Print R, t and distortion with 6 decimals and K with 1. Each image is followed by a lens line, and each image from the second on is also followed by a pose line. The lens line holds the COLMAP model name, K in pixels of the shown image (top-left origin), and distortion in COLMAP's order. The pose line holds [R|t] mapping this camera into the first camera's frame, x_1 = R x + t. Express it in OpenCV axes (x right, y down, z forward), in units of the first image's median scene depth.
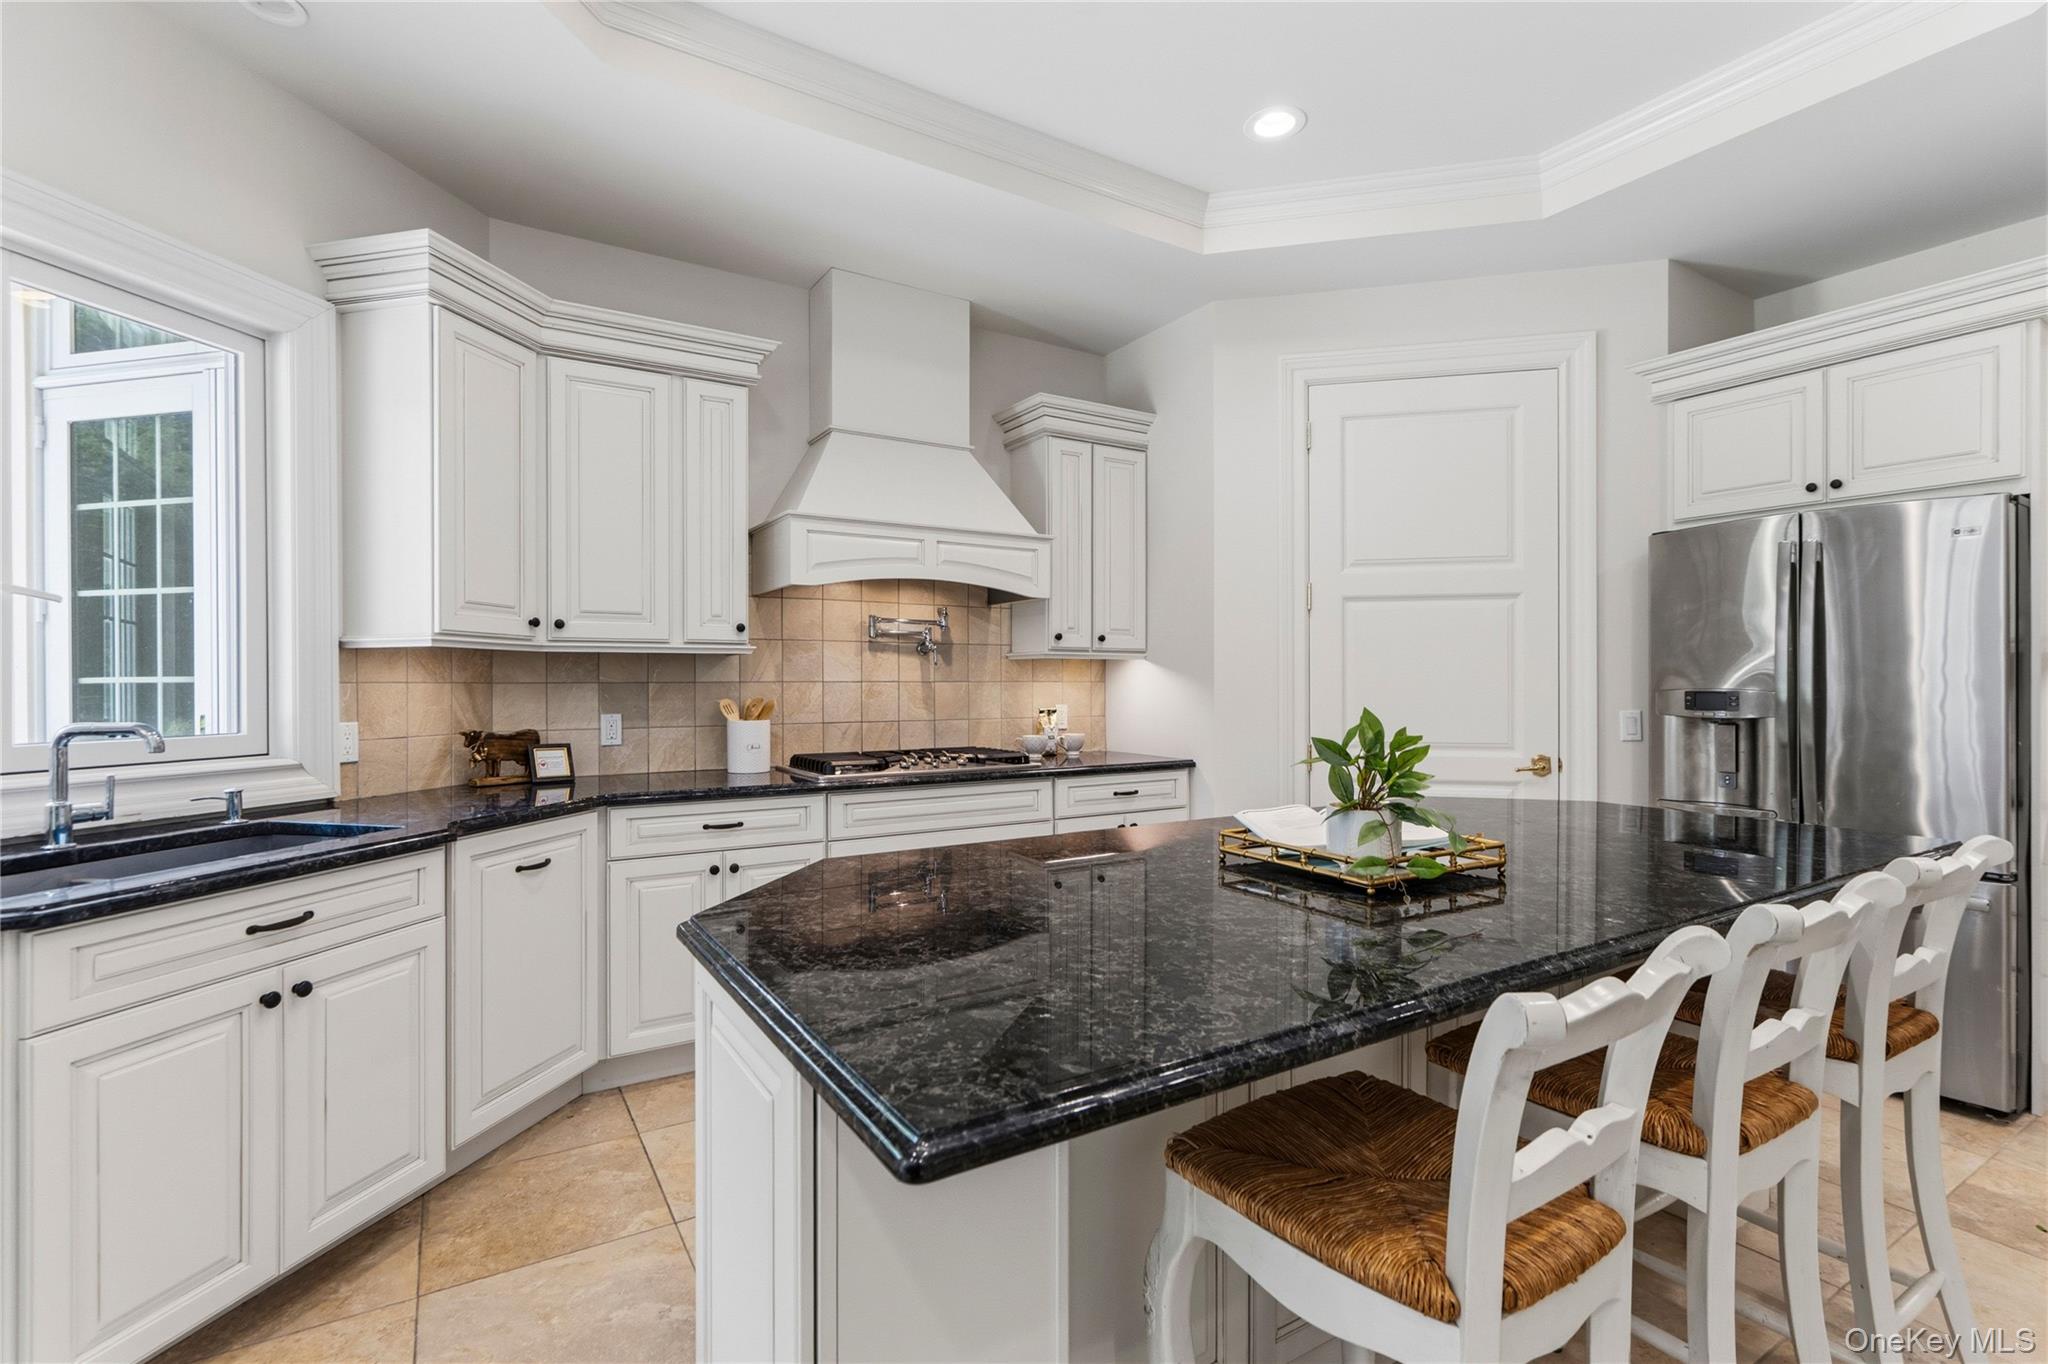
lens RADIAL K [[929.7, 0, 1024.0], [0, 929.7, 682.0], [0, 0, 1]] dist [0.002906, 0.000411]
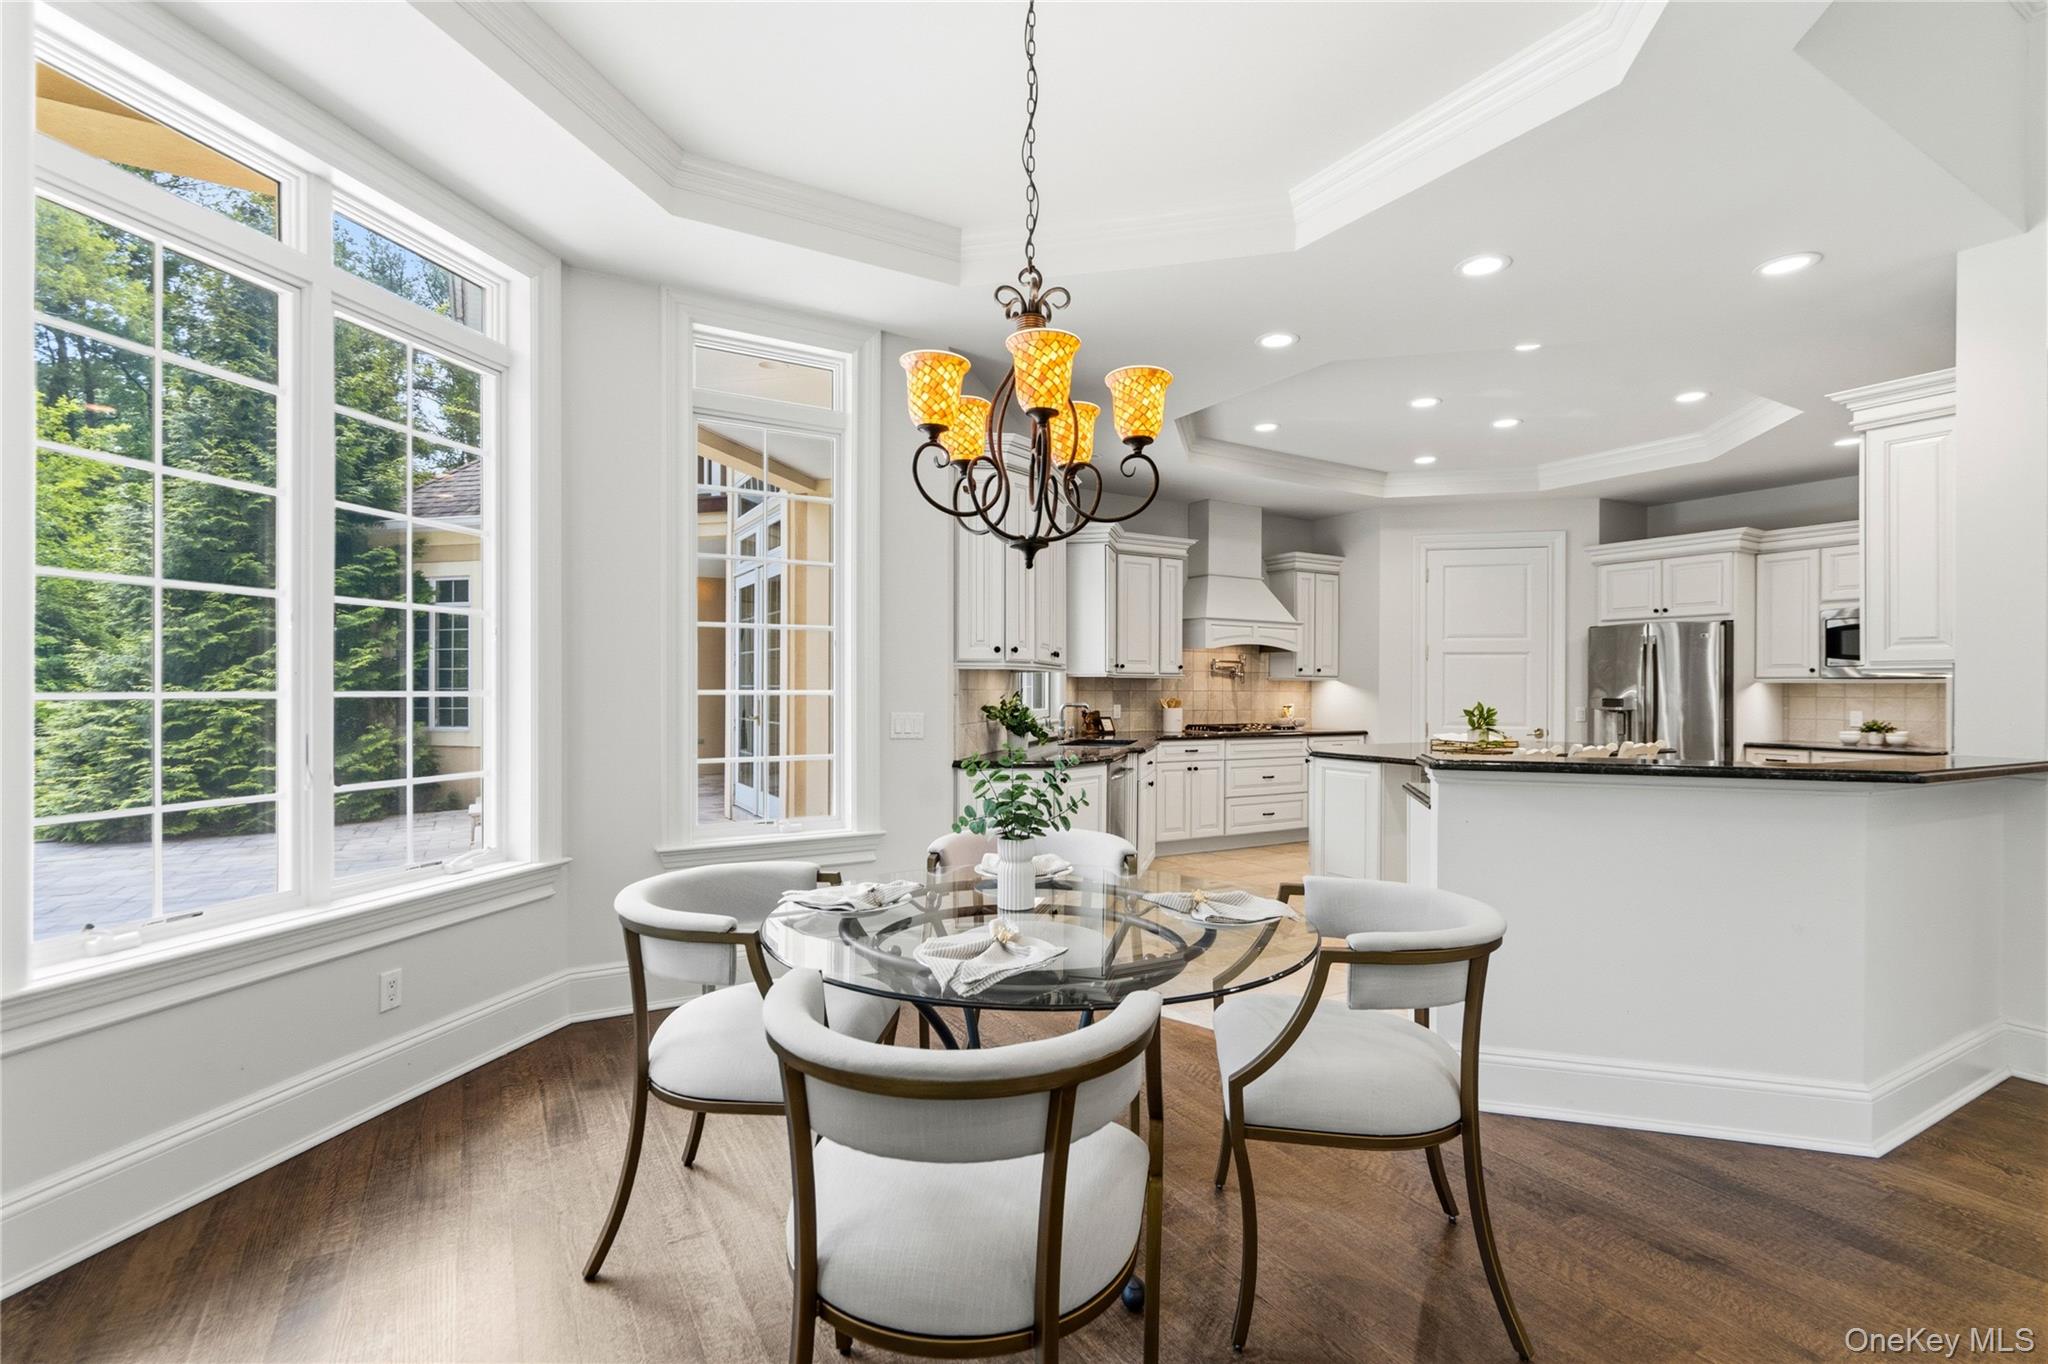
lens RADIAL K [[907.8, 0, 1024.1], [0, 907.8, 692.0], [0, 0, 1]] dist [-0.002212, -0.000097]
pose [[0.999535, 0.008615, -0.029263, -0.556365], [-0.008610, 0.999963, 0.000289, 0.005420], [0.029264, -0.000037, 0.999572, -1.098715]]
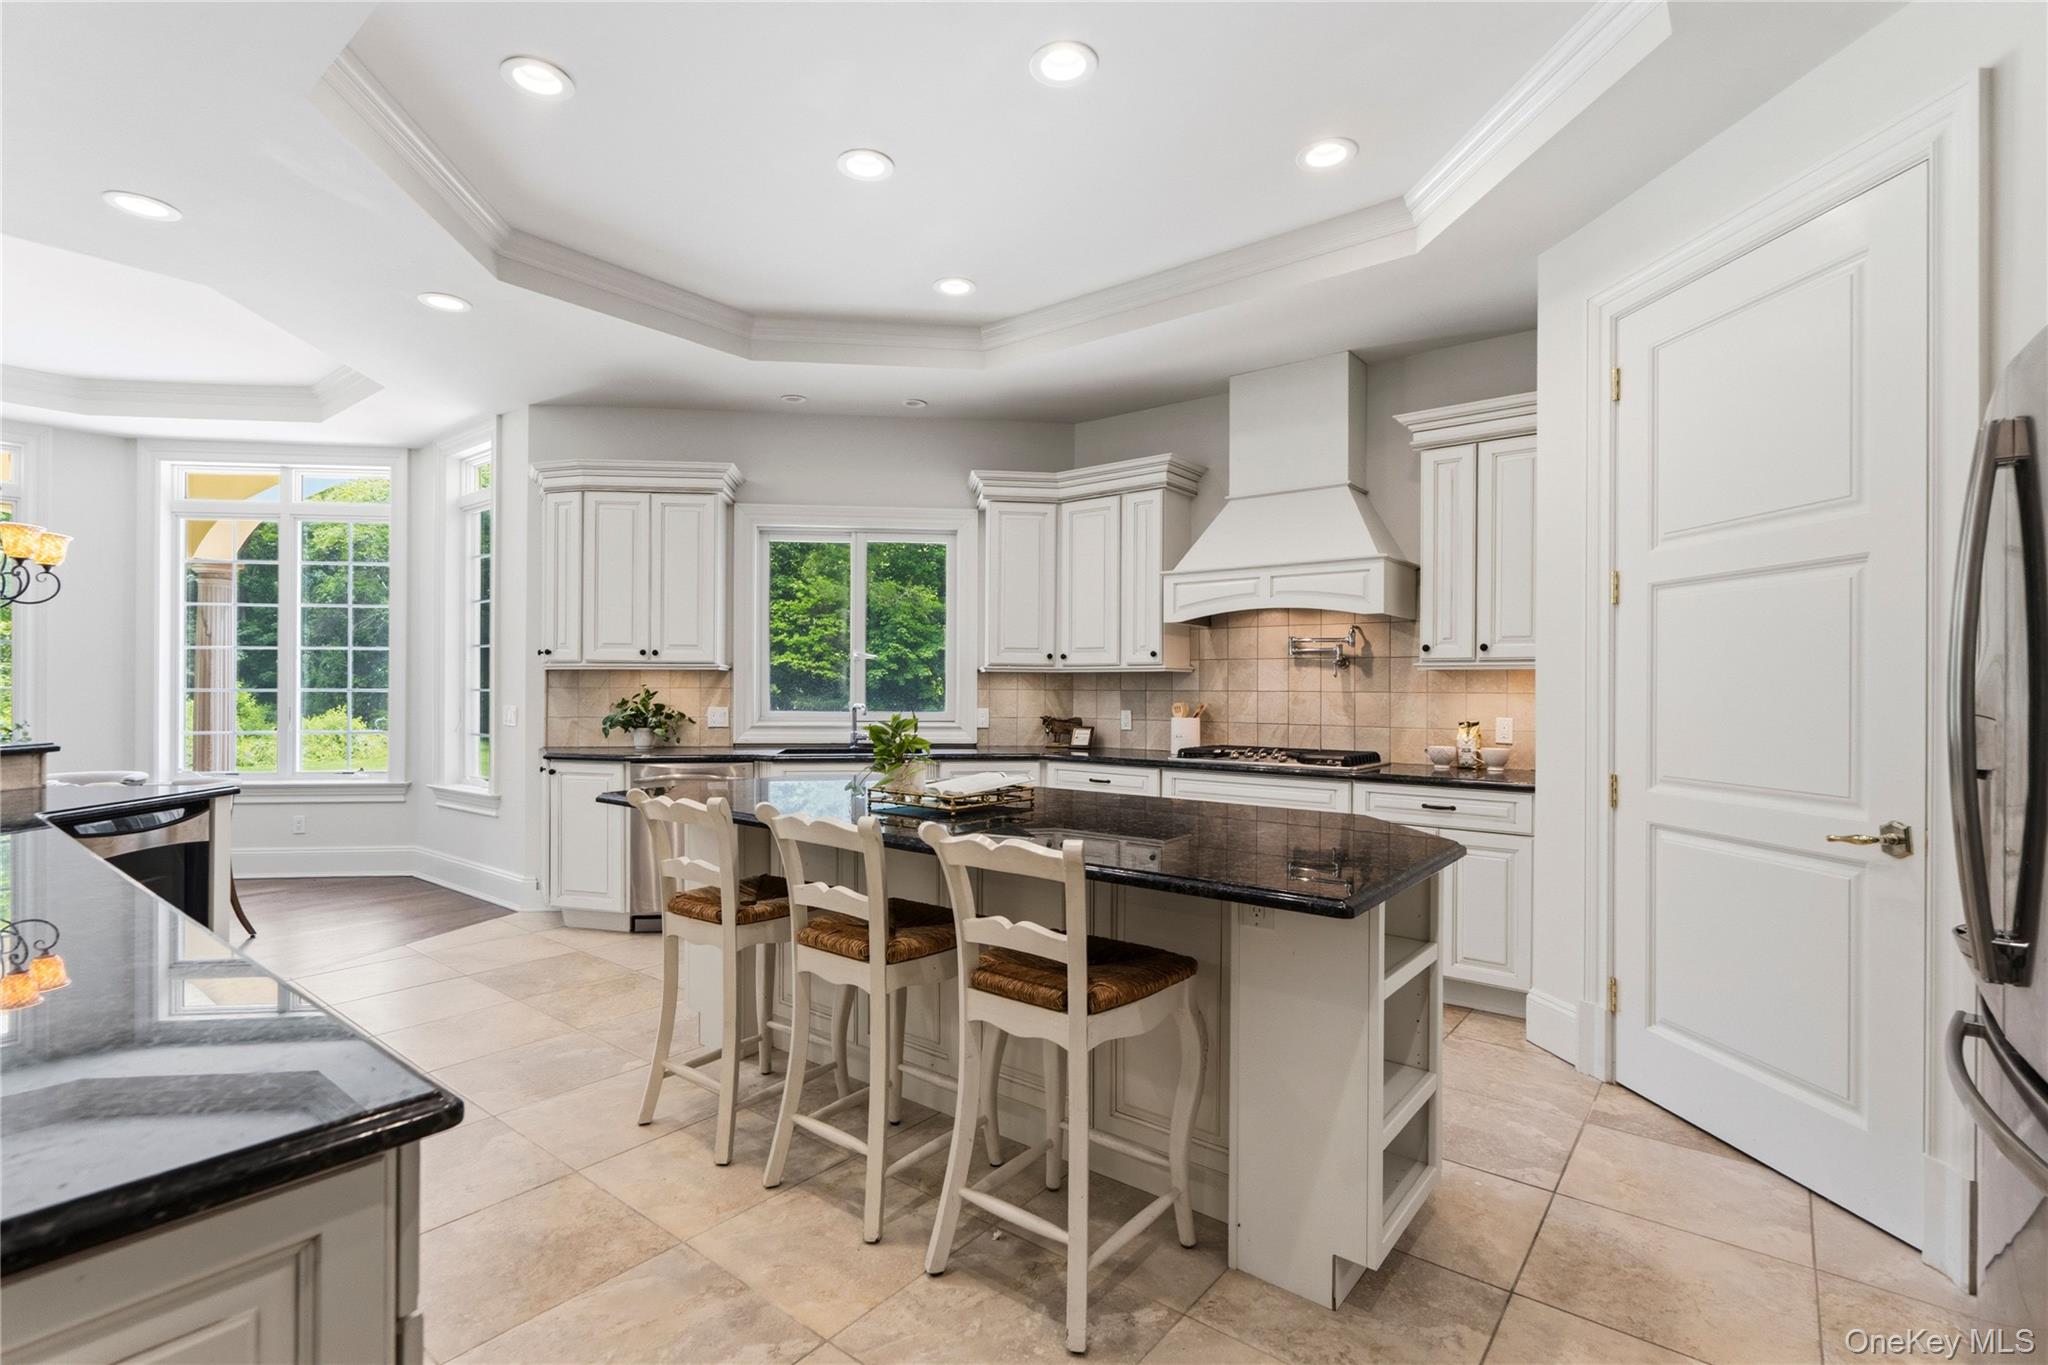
lens RADIAL K [[950.3, 0, 1009.5], [0, 950.3, 702.5], [0, 0, 1]] dist [0.000706, 0.000699]
pose [[0.329985, 0.017774, -0.943819, 0.935853], [-0.007267, 0.999841, 0.016288, -0.003508], [0.943958, 0.001483, 0.330062, 0.255715]]
